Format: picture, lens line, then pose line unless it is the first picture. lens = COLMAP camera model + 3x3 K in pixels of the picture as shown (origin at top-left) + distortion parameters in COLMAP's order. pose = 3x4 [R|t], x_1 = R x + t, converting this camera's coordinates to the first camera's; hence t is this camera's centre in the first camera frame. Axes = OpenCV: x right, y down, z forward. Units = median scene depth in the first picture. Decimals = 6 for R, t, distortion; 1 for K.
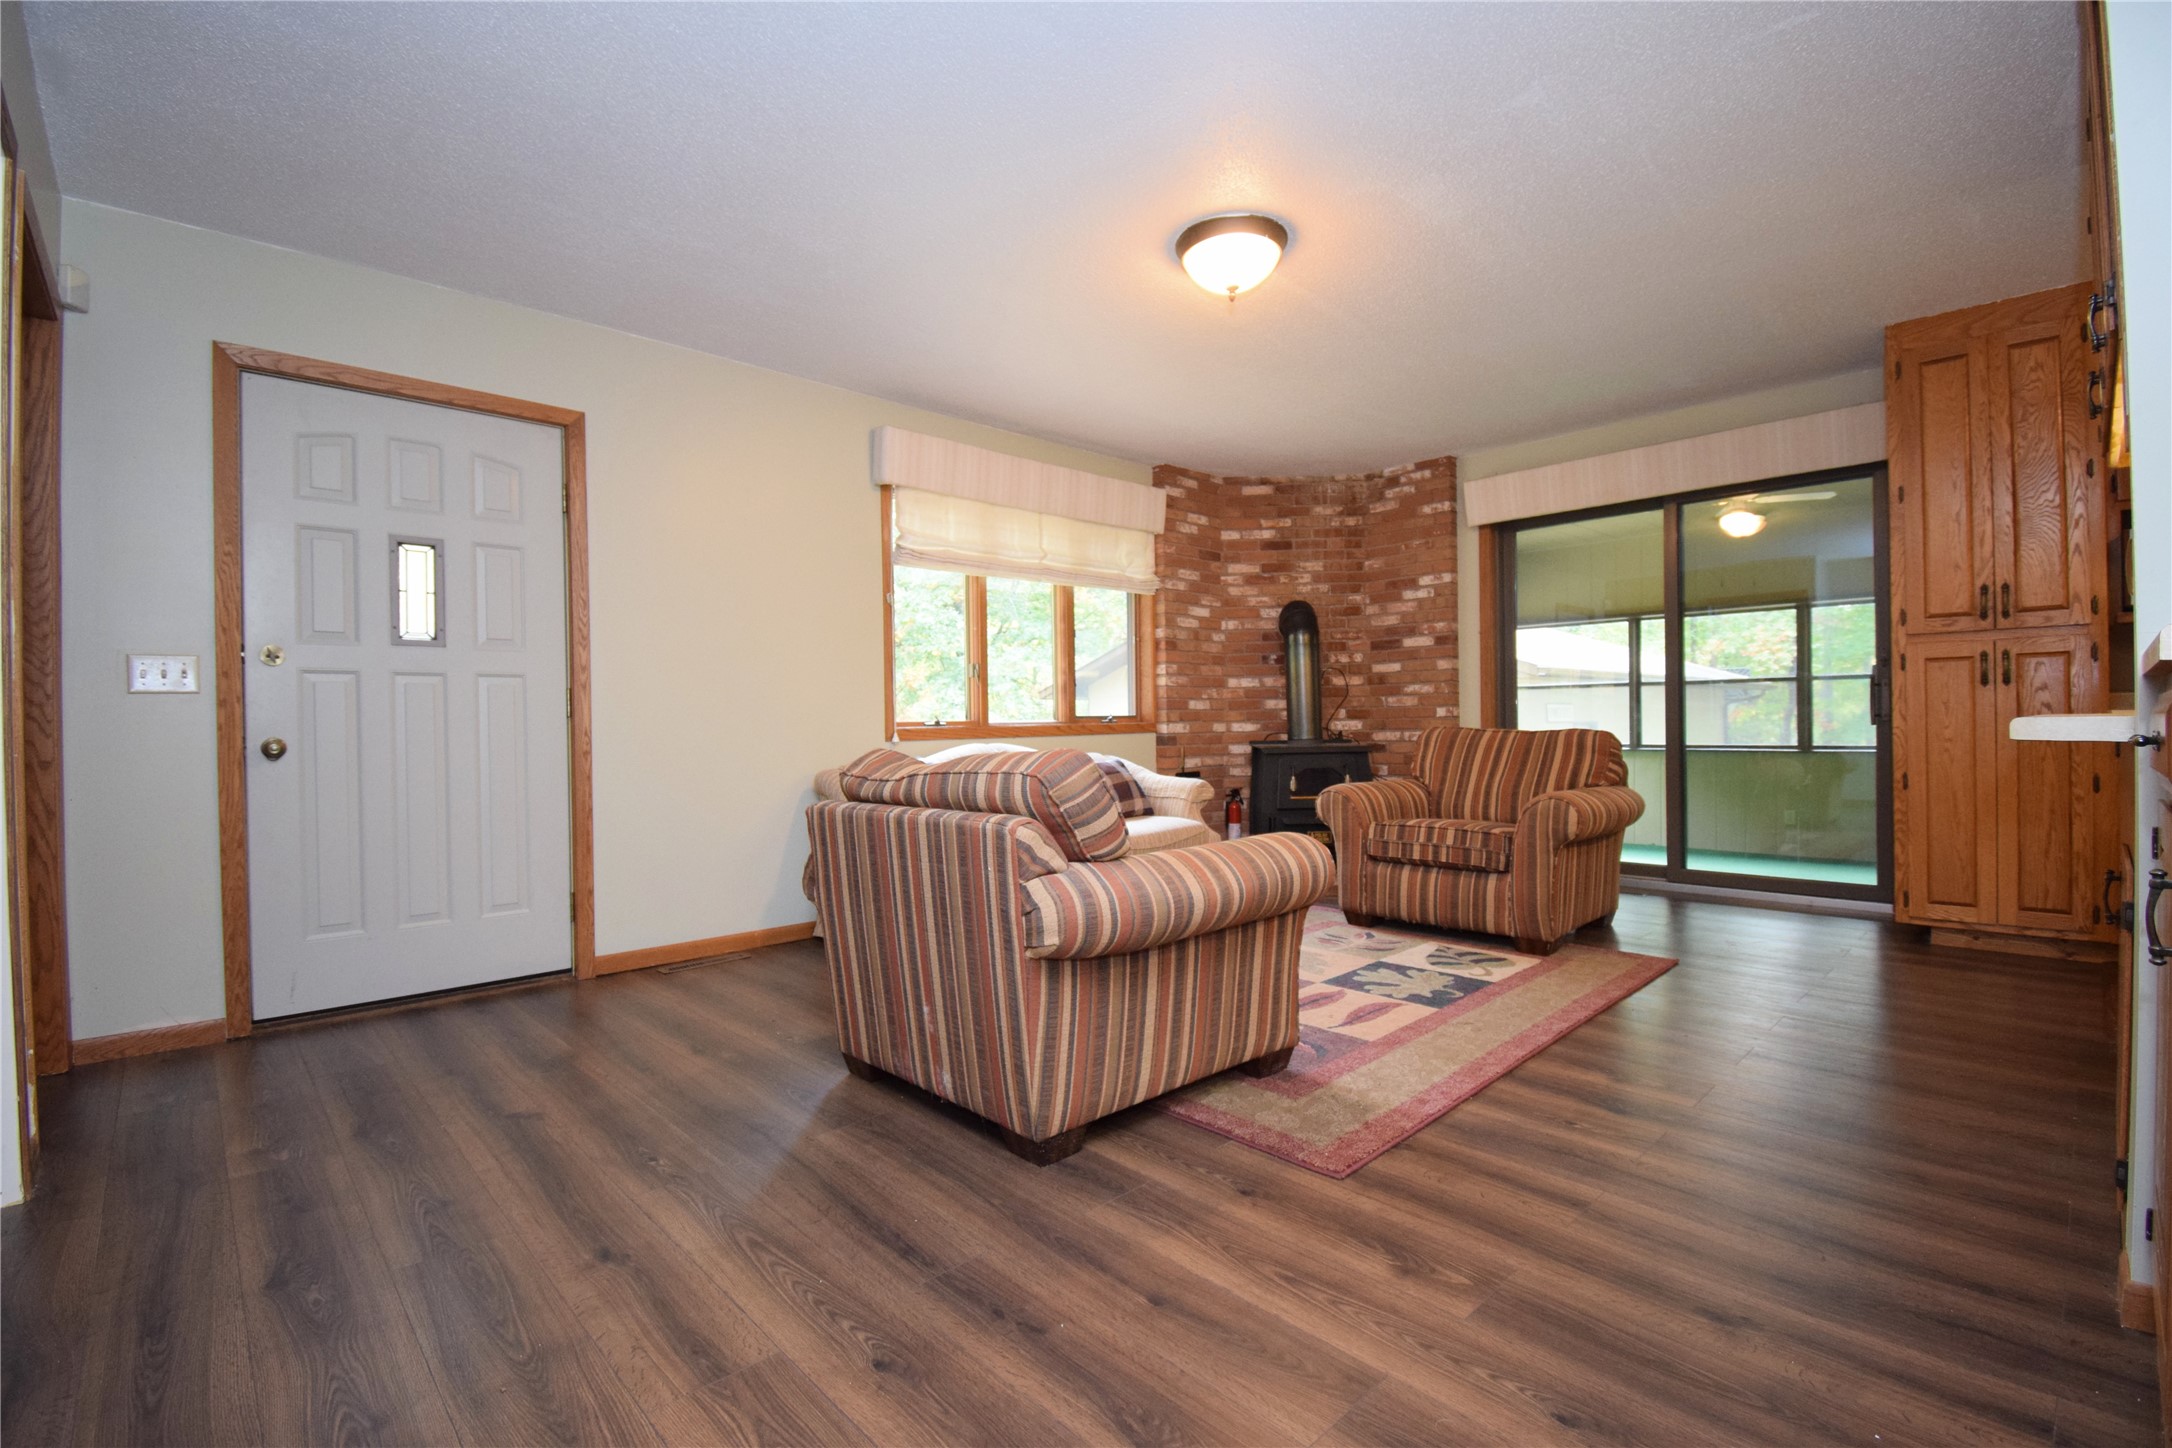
lens RADIAL K [[963.3, 0, 1079.8], [0, 963.3, 728.0], [0, 0, 1]] dist [0.011497, -0.019329]
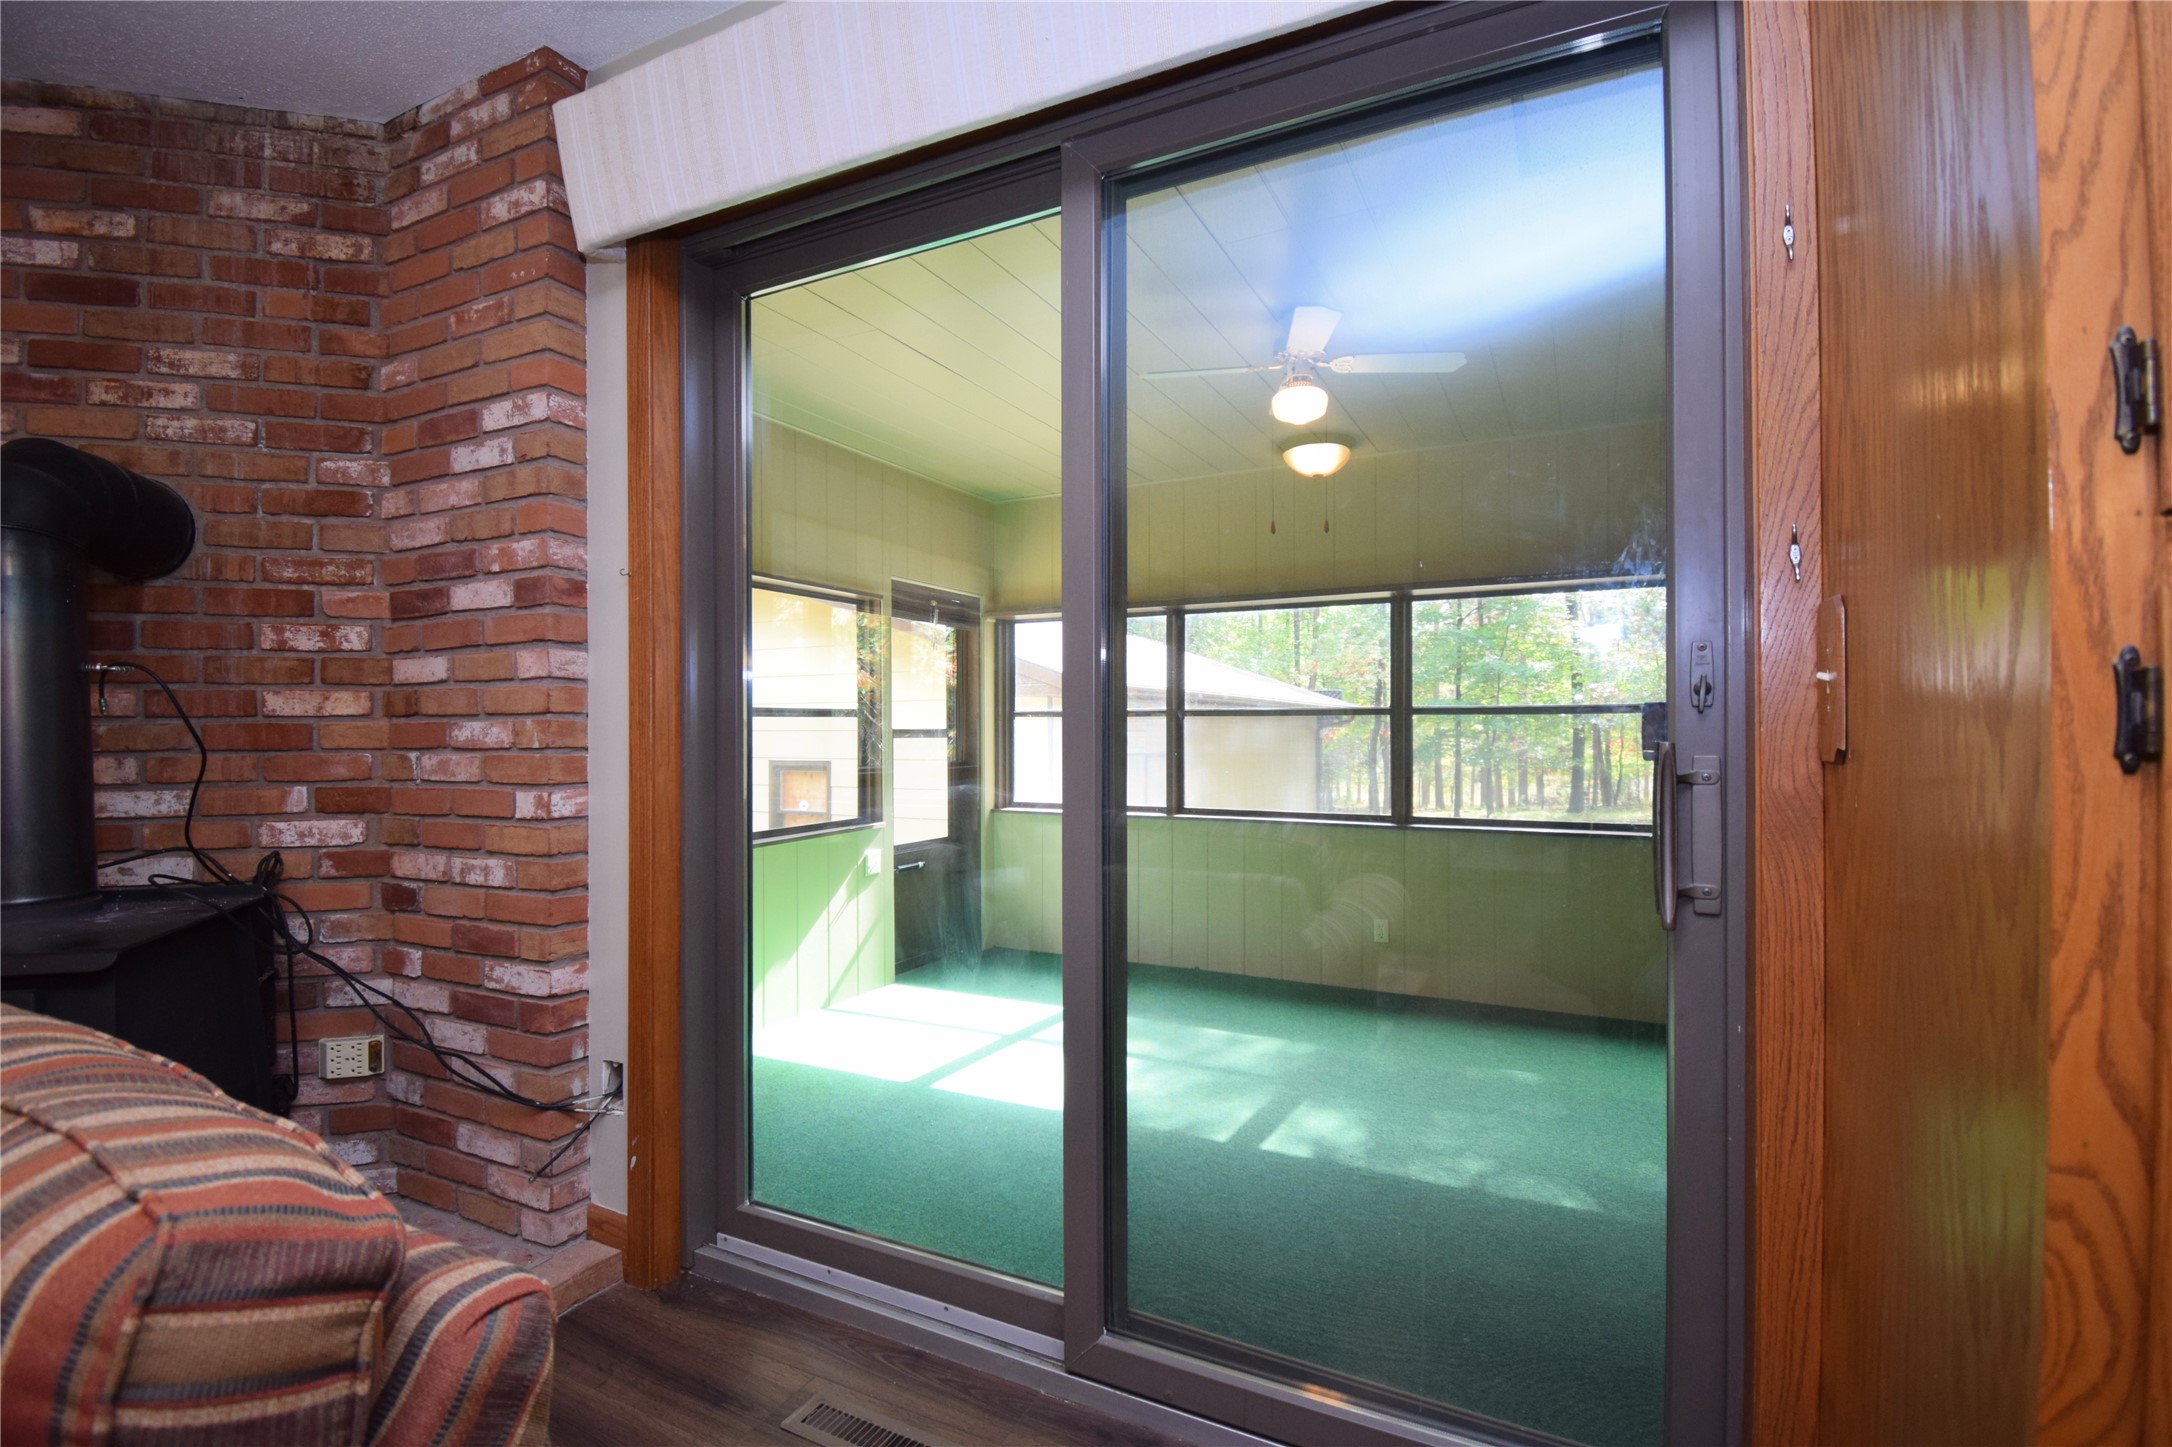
lens RADIAL K [[963.3, 0, 1093.6], [0, 963.3, 729.3], [0, 0, 1]] dist [0.011497, -0.019329]
pose [[0.938532, 0.010570, 0.345031, 0.434822], [-0.008887, 0.999940, -0.006458, -0.041552], [-0.345078, 0.002994, 0.938569, 0.599978]]
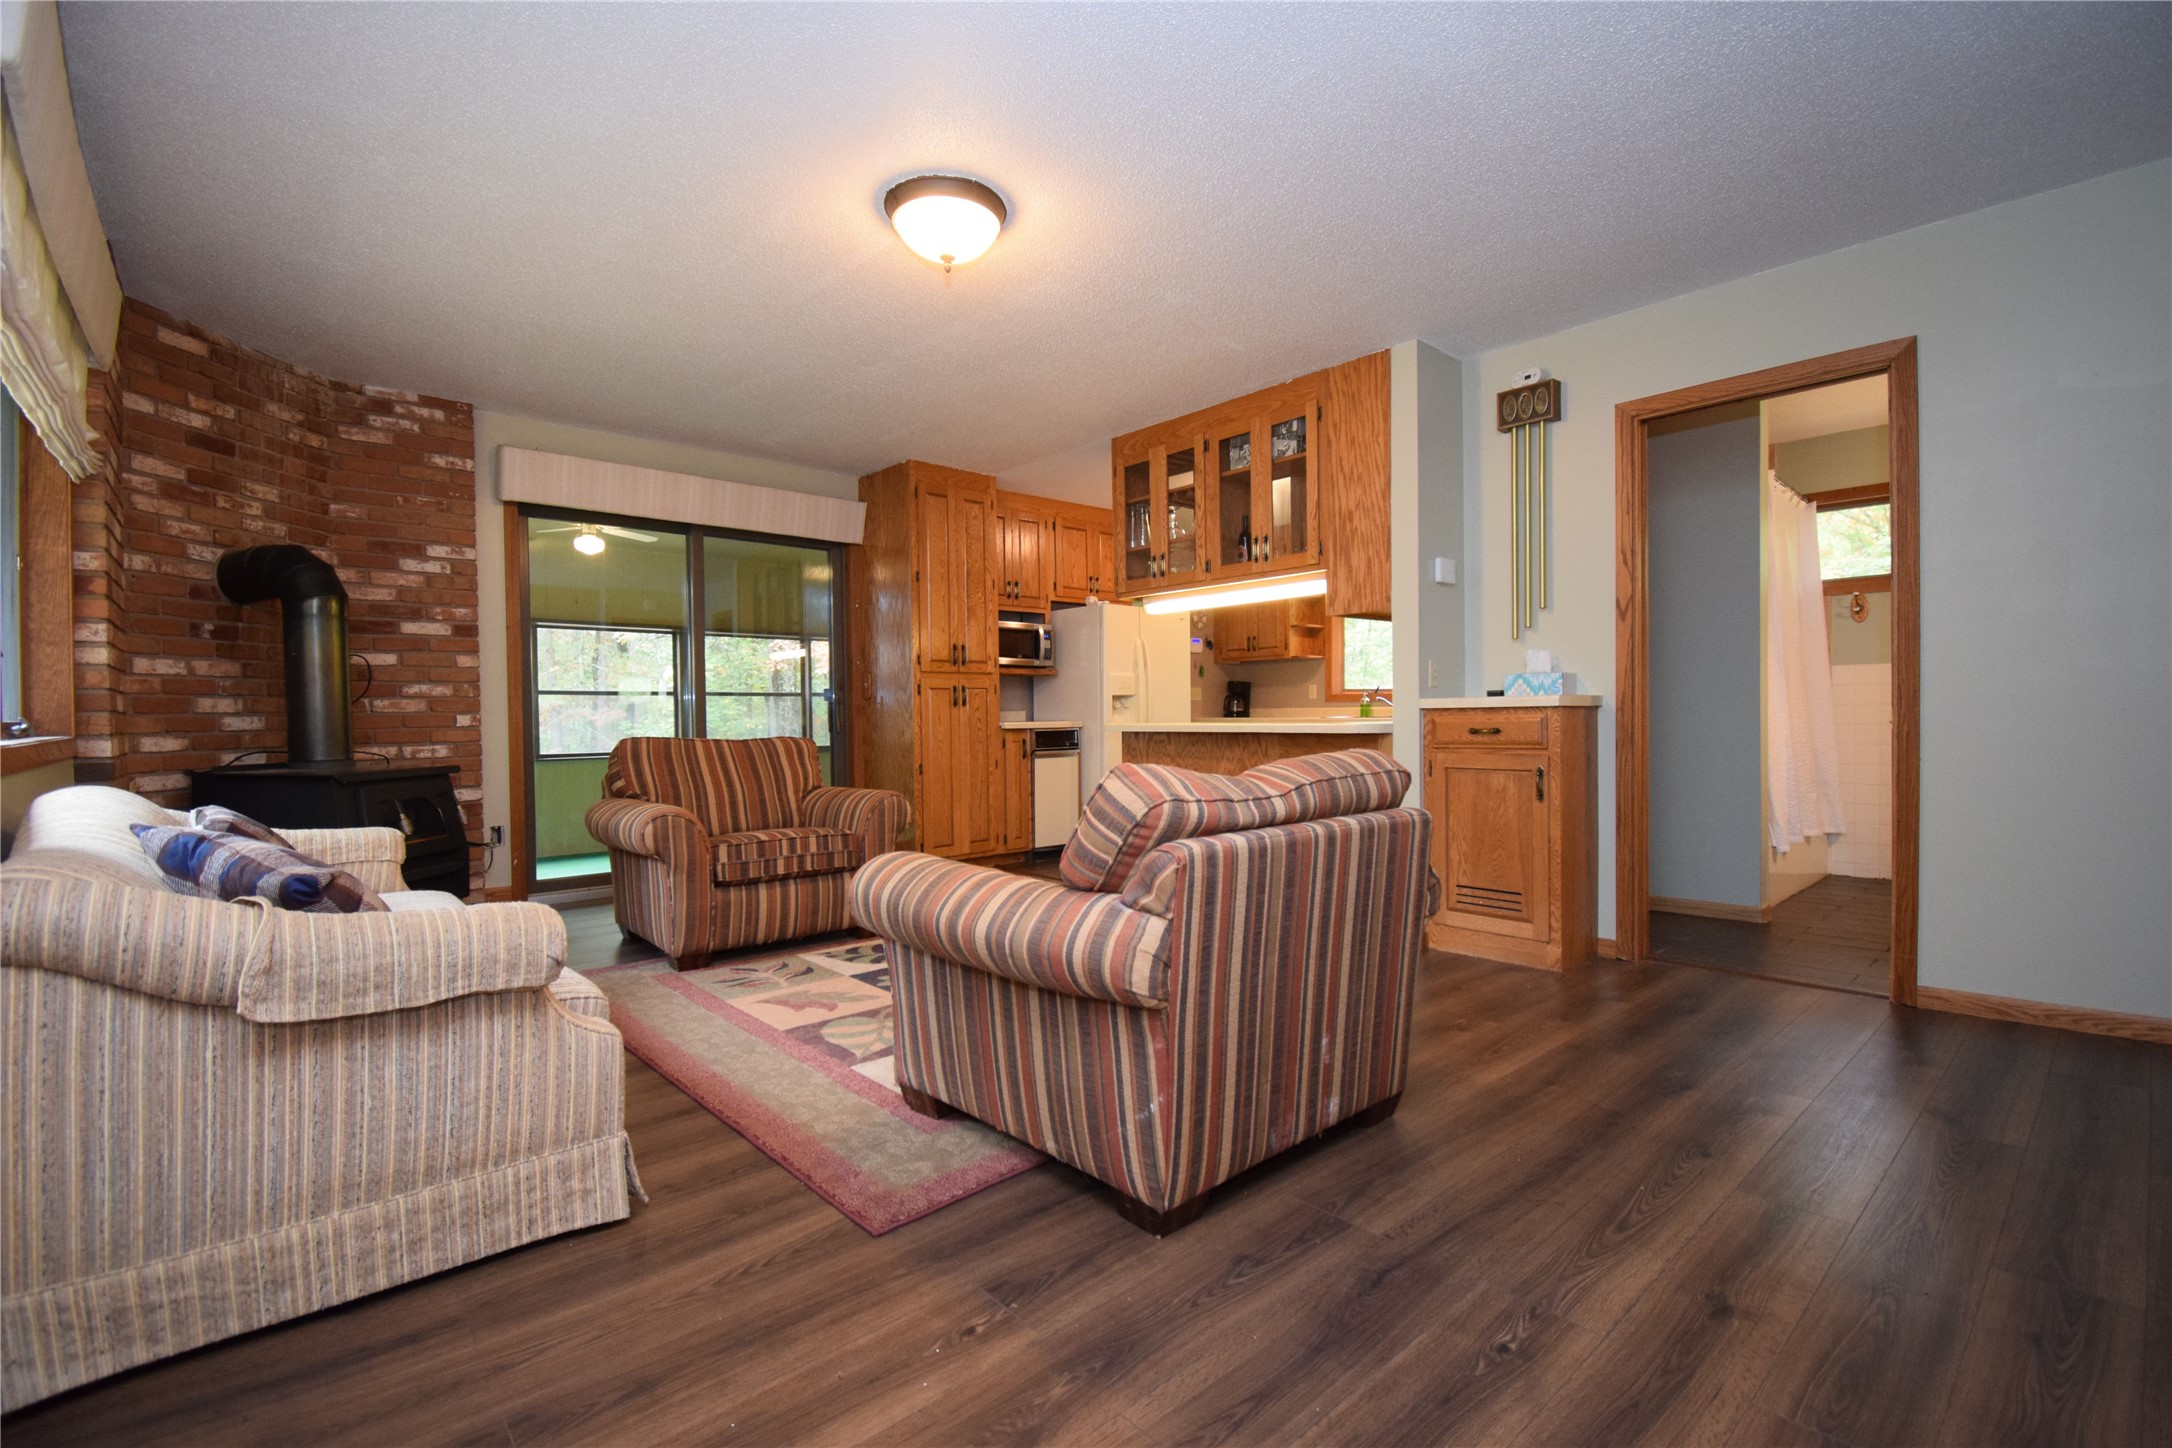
lens RADIAL K [[963.3, 0, 1095.7], [0, 963.3, 736.6], [0, 0, 1]] dist [0.011497, -0.019329]
pose [[0.019381, -0.007705, 0.999782, -0.404116], [0.013851, 0.999876, 0.007437, -0.002001], [-0.999716, 0.013704, 0.019485, 0.450589]]
